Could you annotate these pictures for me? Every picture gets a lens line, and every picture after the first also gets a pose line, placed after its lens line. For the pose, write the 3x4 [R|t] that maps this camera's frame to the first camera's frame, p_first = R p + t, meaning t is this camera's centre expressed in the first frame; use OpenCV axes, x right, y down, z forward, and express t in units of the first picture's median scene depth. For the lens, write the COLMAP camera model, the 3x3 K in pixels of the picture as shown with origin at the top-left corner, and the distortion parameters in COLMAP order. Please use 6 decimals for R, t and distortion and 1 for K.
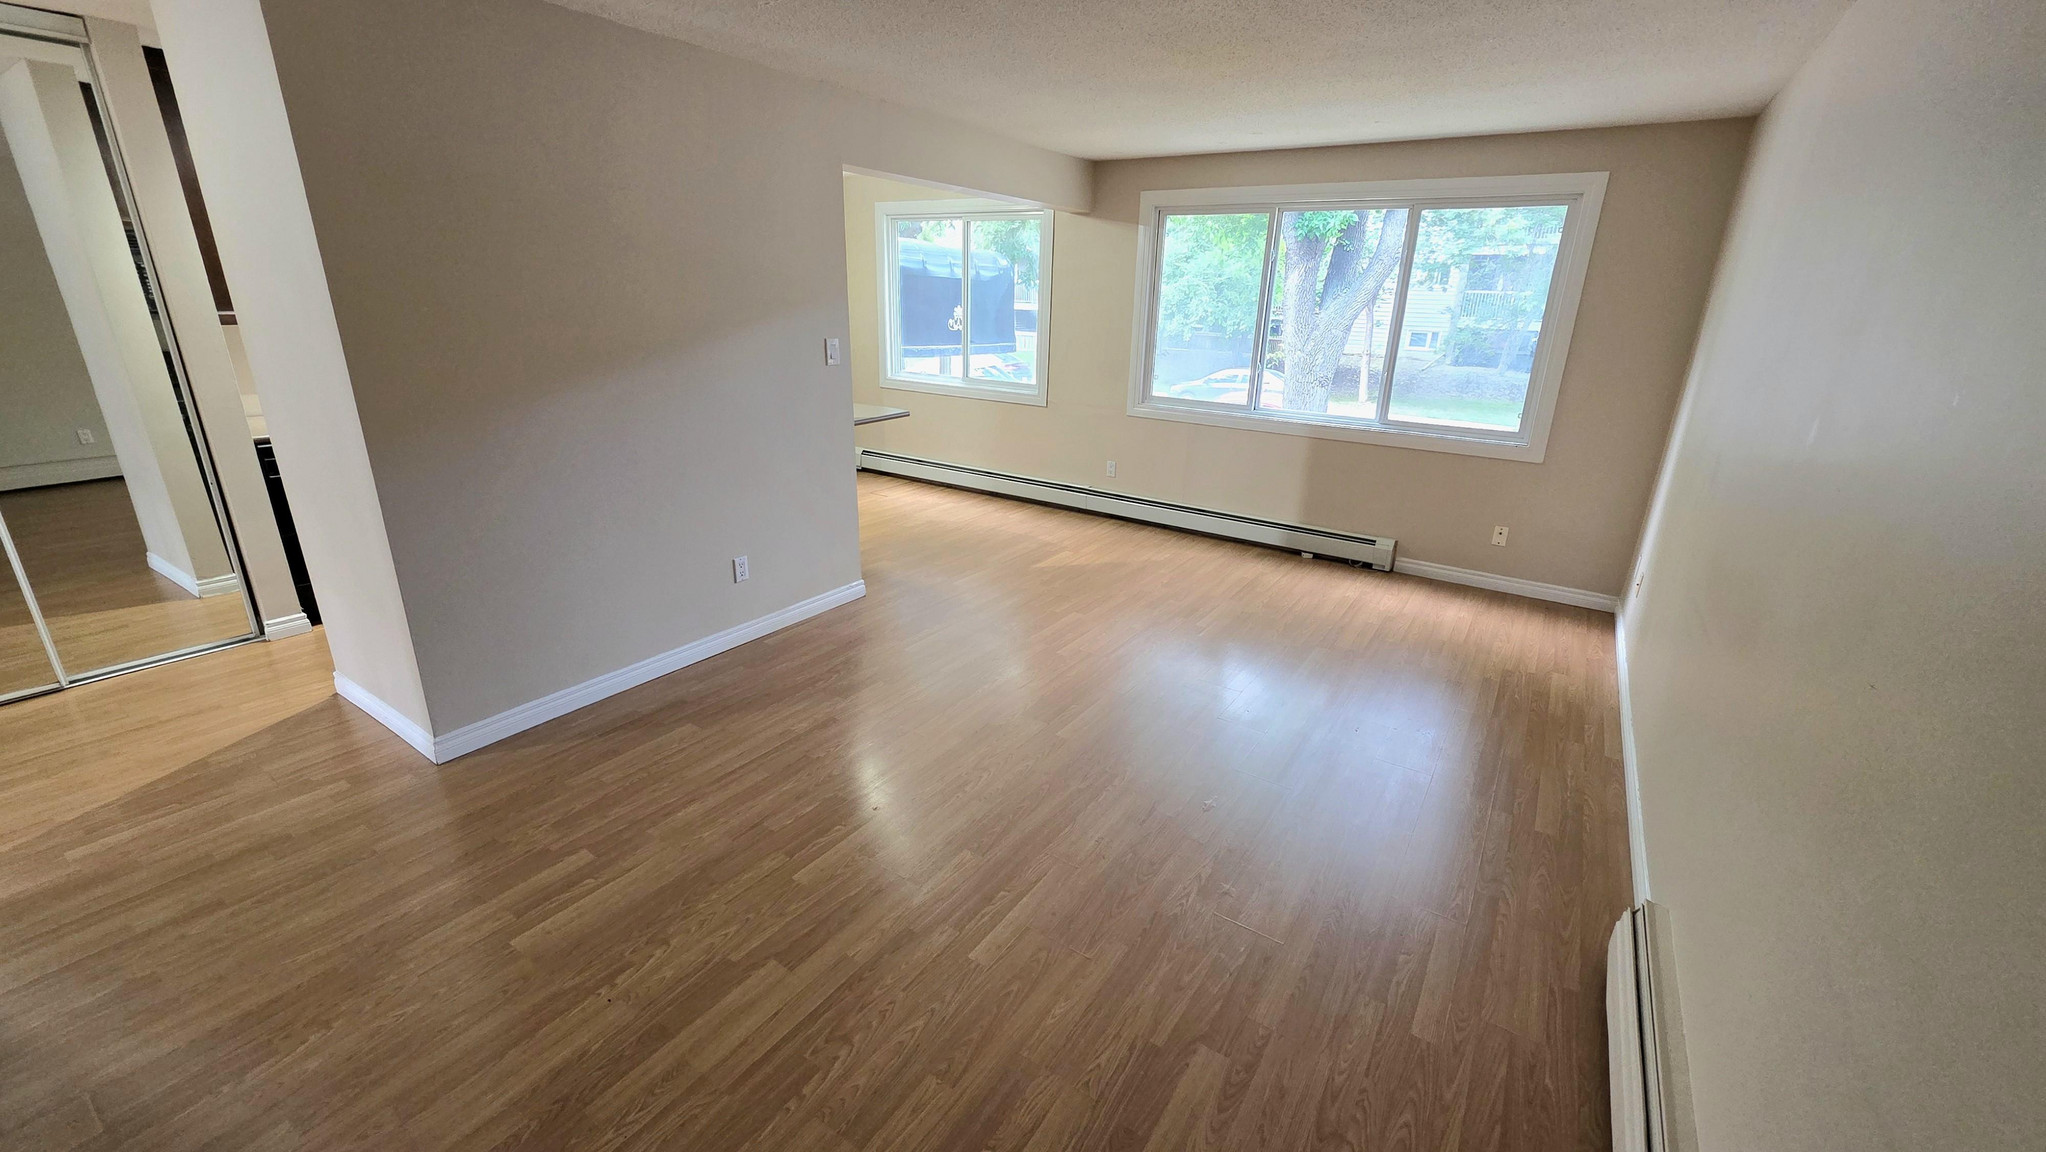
lens RADIAL K [[817.3, 0, 1019.0], [0, 817.3, 572.8], [0, 0, 1]] dist [-0.002734, 0.000398]
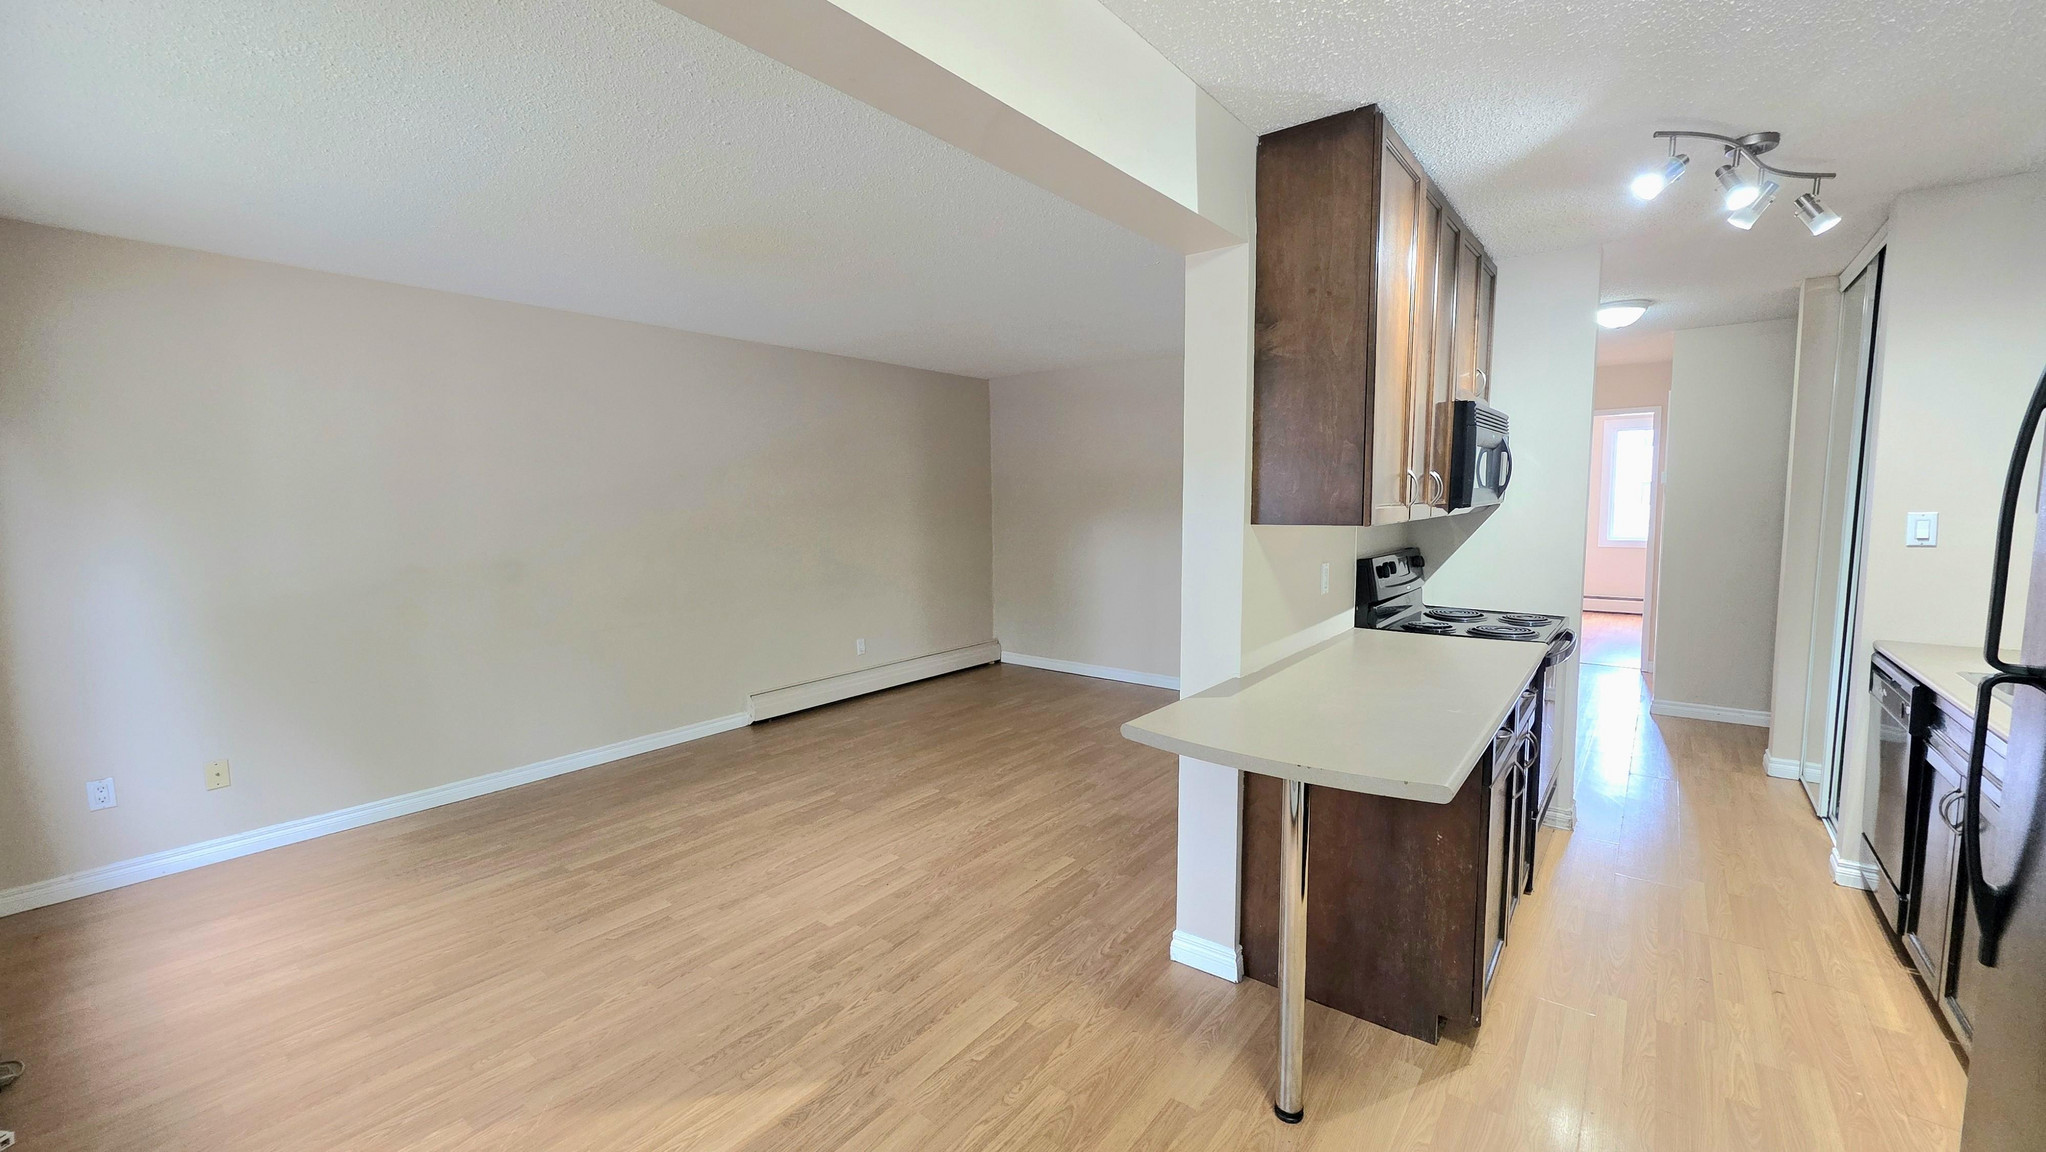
lens RADIAL K [[817.3, 0, 1019.0], [0, 817.3, 572.8], [0, 0, 1]] dist [-0.002734, 0.000398]
pose [[-0.996966, -0.029432, 0.072055, -0.116776], [0.002601, 0.912637, 0.408762, -0.458297], [-0.077791, 0.407710, -0.909792, 1.424409]]
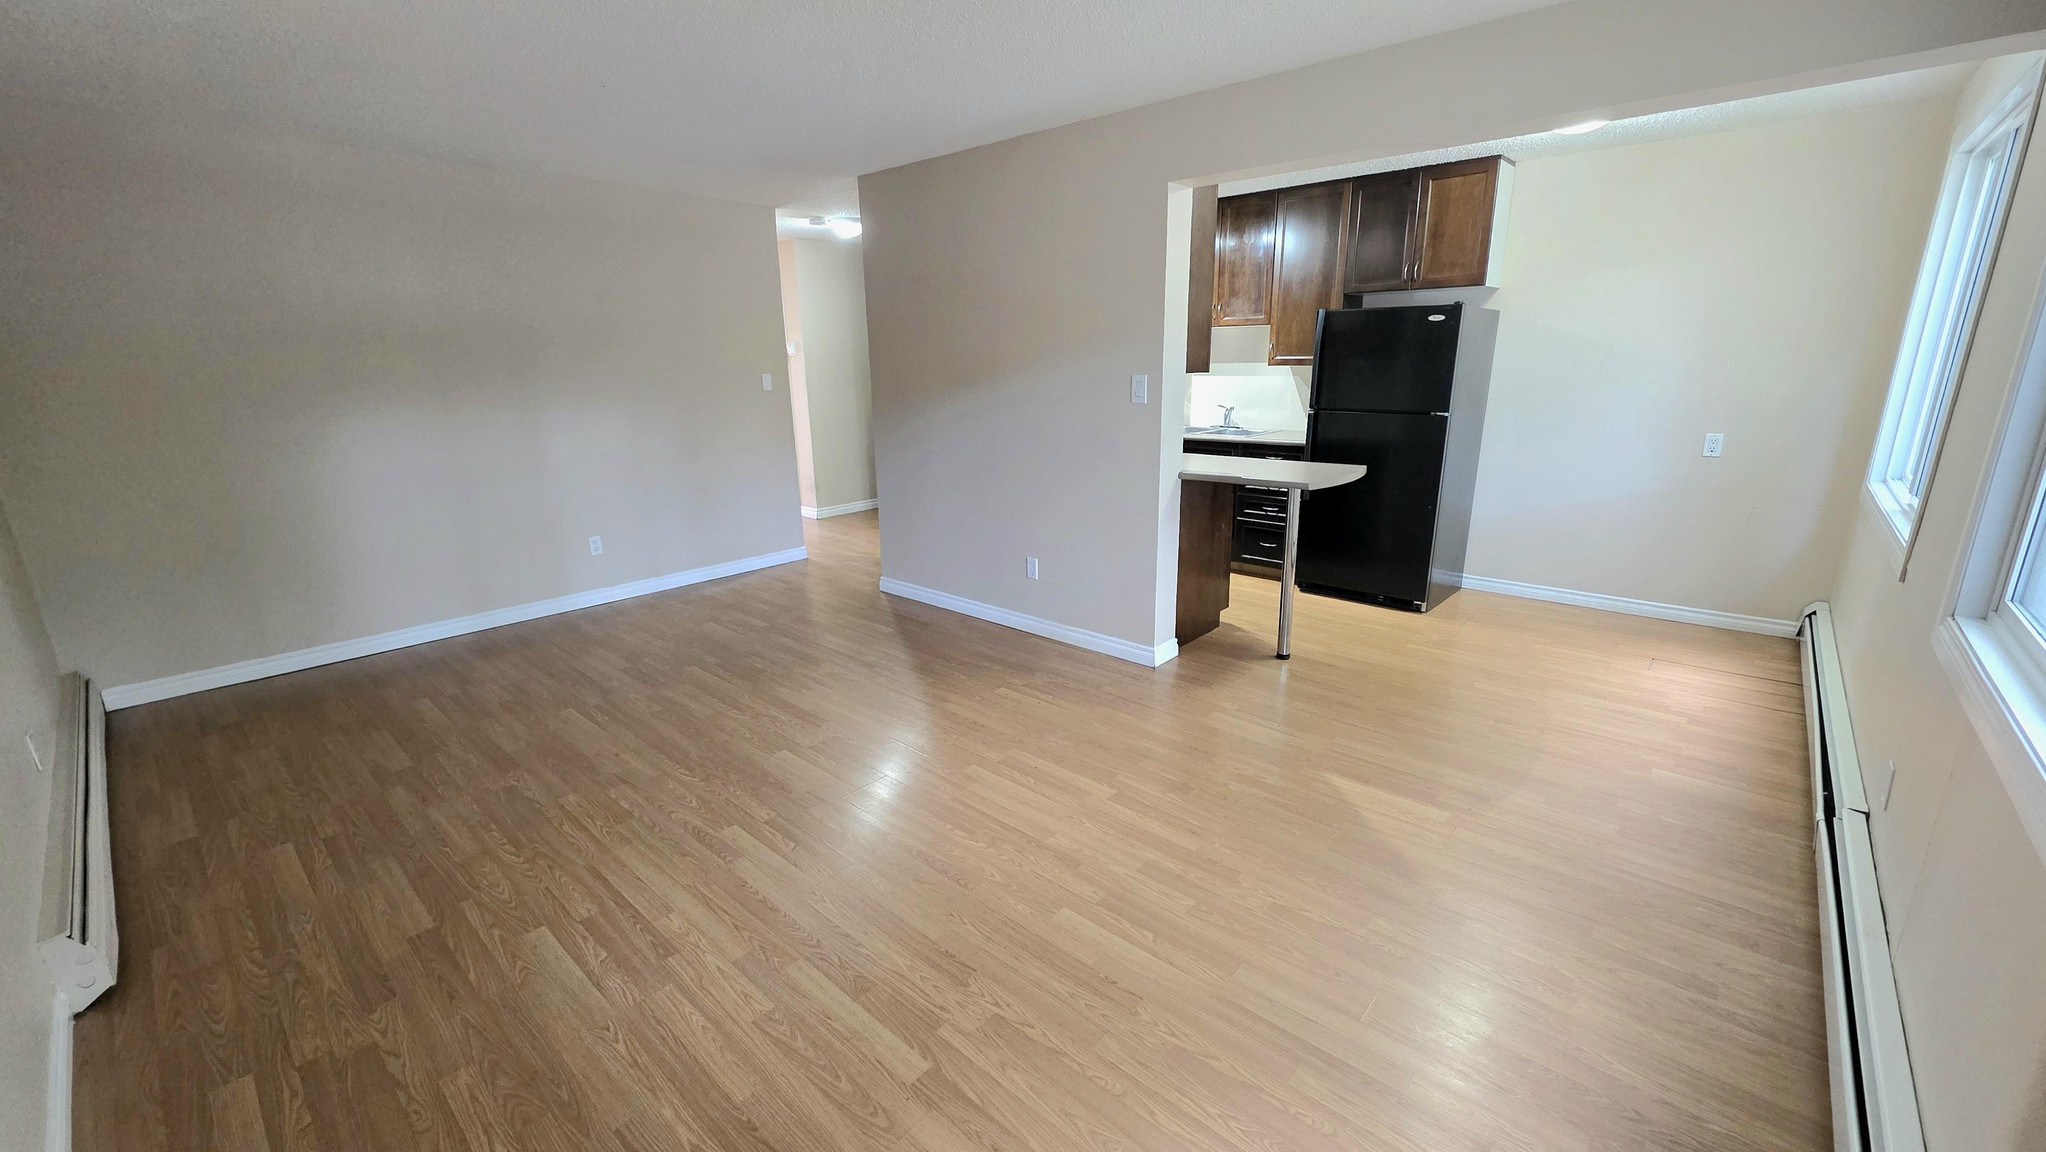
lens RADIAL K [[817.3, 0, 1019.0], [0, 817.3, 572.8], [0, 0, 1]] dist [-0.002734, 0.000398]
pose [[-0.148628, 0.238499, -0.959702, 0.647852], [-0.308396, 0.910902, 0.274132, -0.259684], [0.939575, 0.336712, -0.061834, 0.885523]]
